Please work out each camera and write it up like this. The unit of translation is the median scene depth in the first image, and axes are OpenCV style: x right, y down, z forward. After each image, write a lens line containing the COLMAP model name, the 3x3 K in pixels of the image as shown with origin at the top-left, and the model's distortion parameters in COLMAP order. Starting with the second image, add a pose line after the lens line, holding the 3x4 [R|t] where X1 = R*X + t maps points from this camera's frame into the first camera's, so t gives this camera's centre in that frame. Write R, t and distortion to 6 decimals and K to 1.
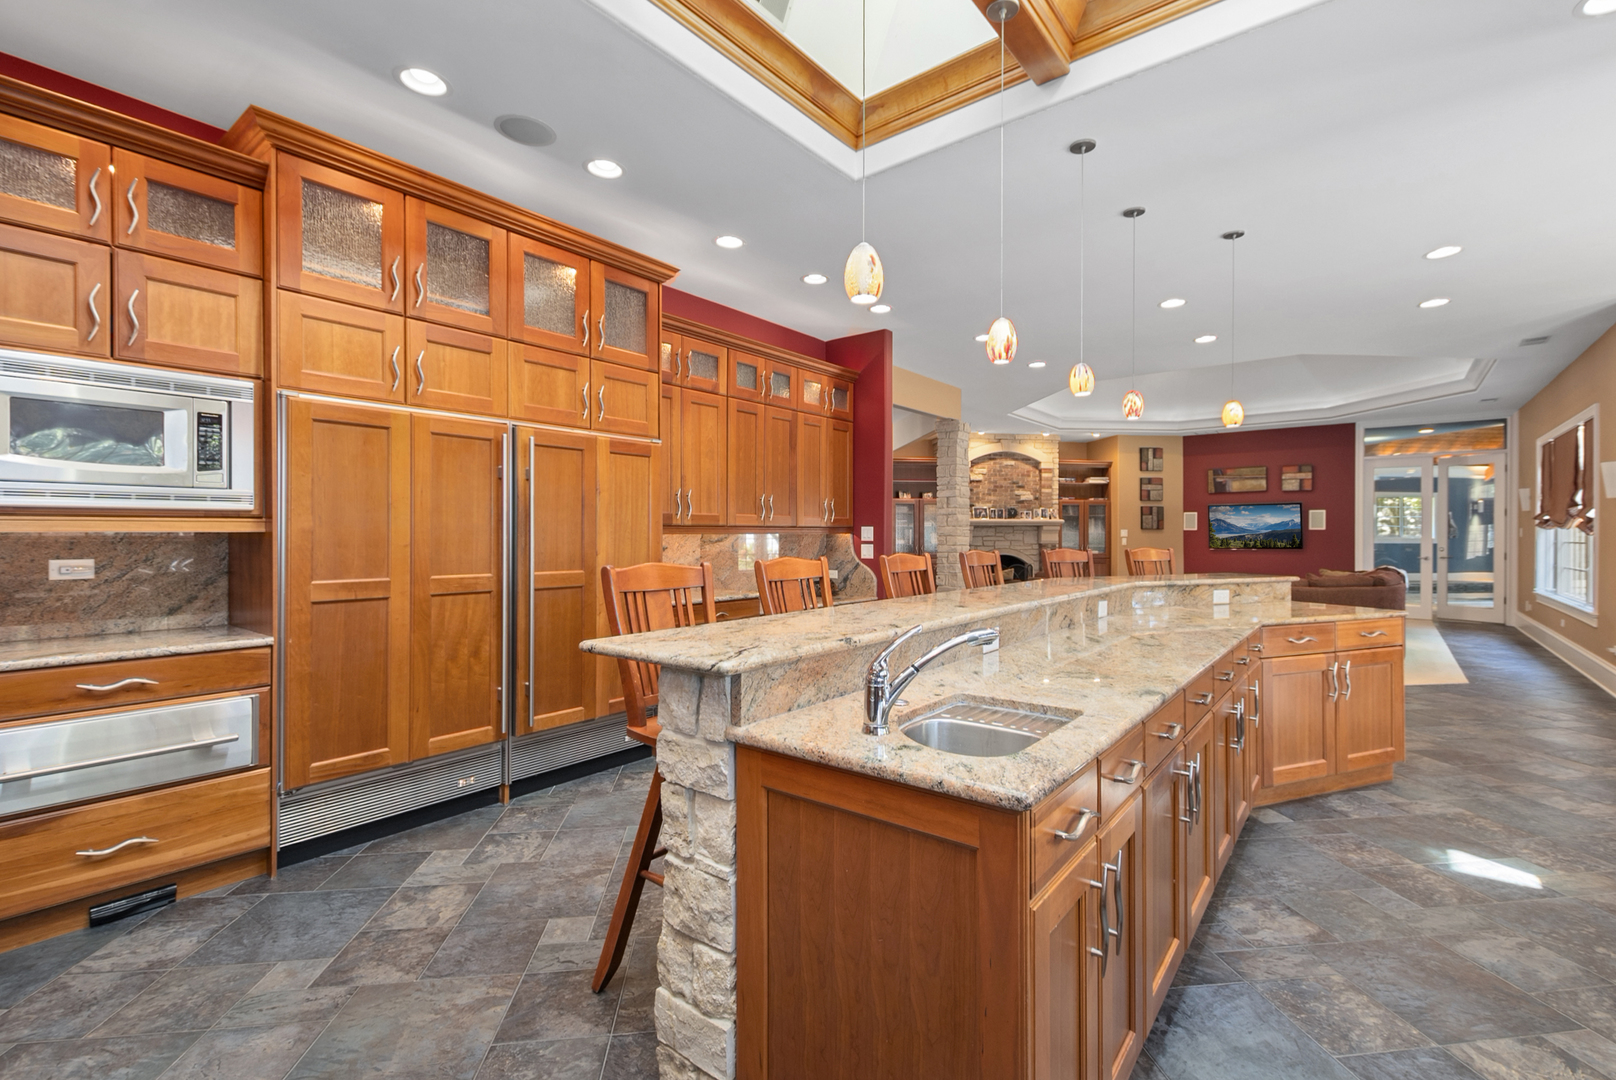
lens RADIAL K [[713.1, 0, 808.0], [0, 713.1, 540.0], [0, 0, 1]] dist [0.000743, -0.006612]
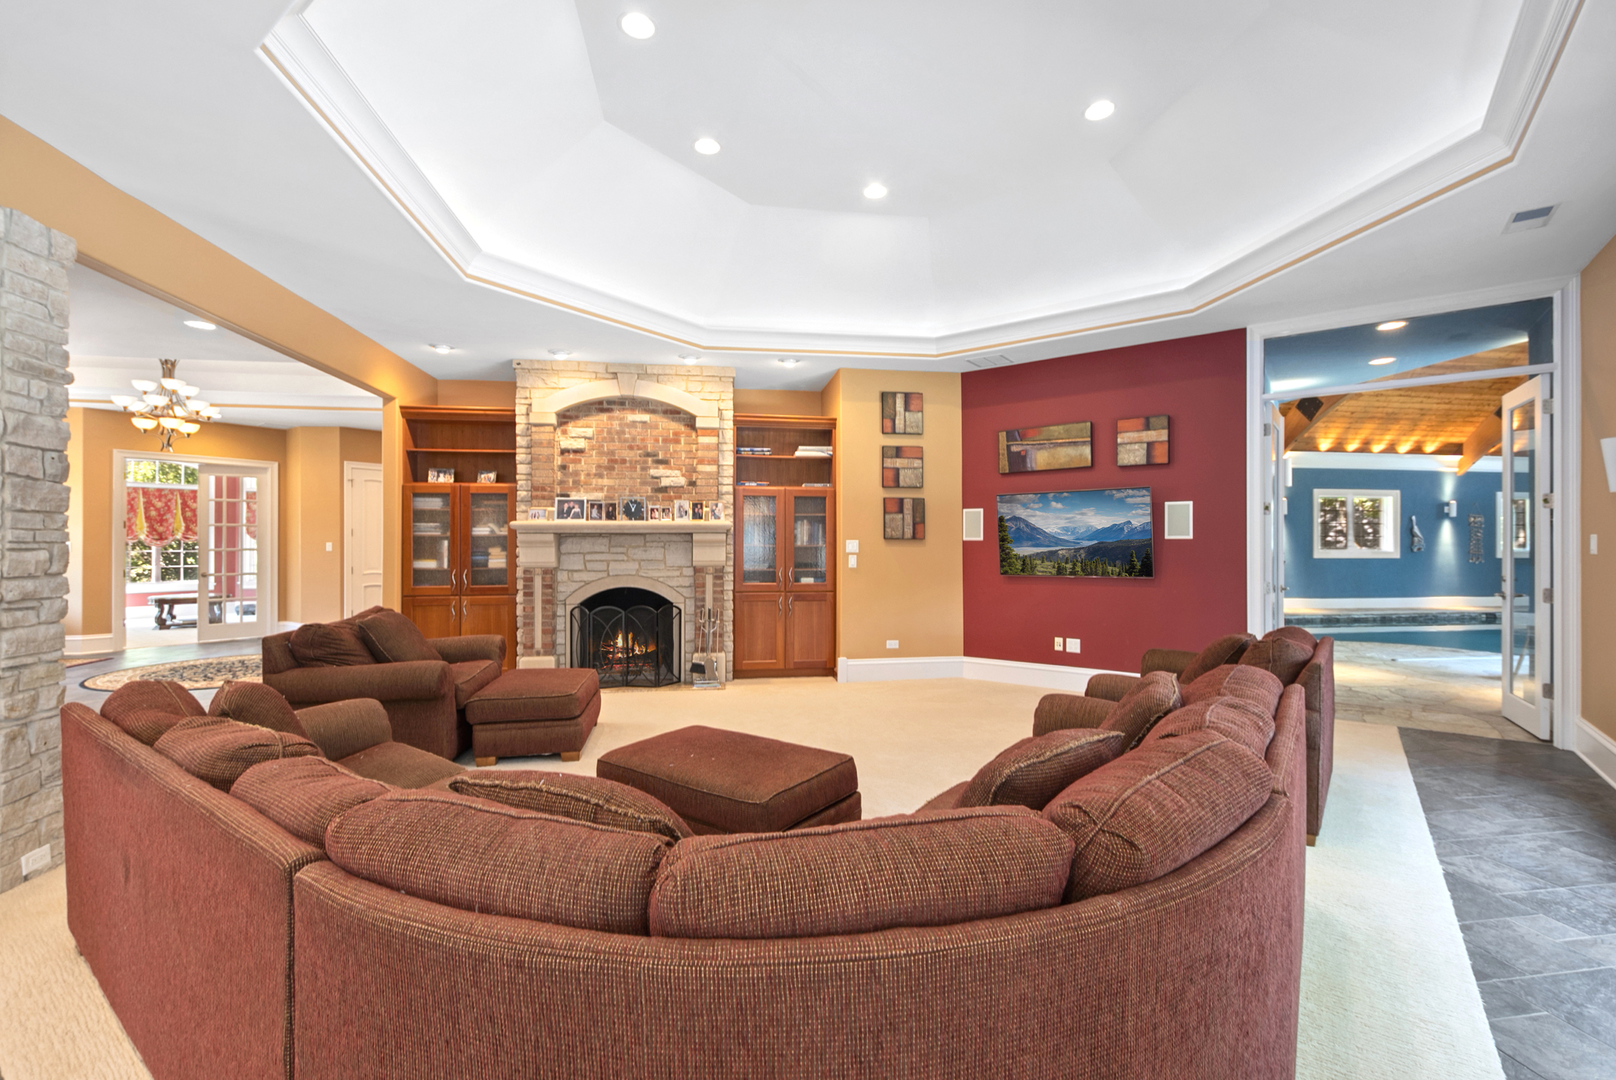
lens RADIAL K [[716.0, 0, 821.5], [0, 716.0, 537.3], [0, 0, 1]] dist [-0.001031, 0.000036]
pose [[0.998843, -0.003403, 0.047969, 0.395159], [0.004168, 0.999866, -0.015858, -0.007945], [-0.047909, 0.016040, 0.998723, 0.452431]]
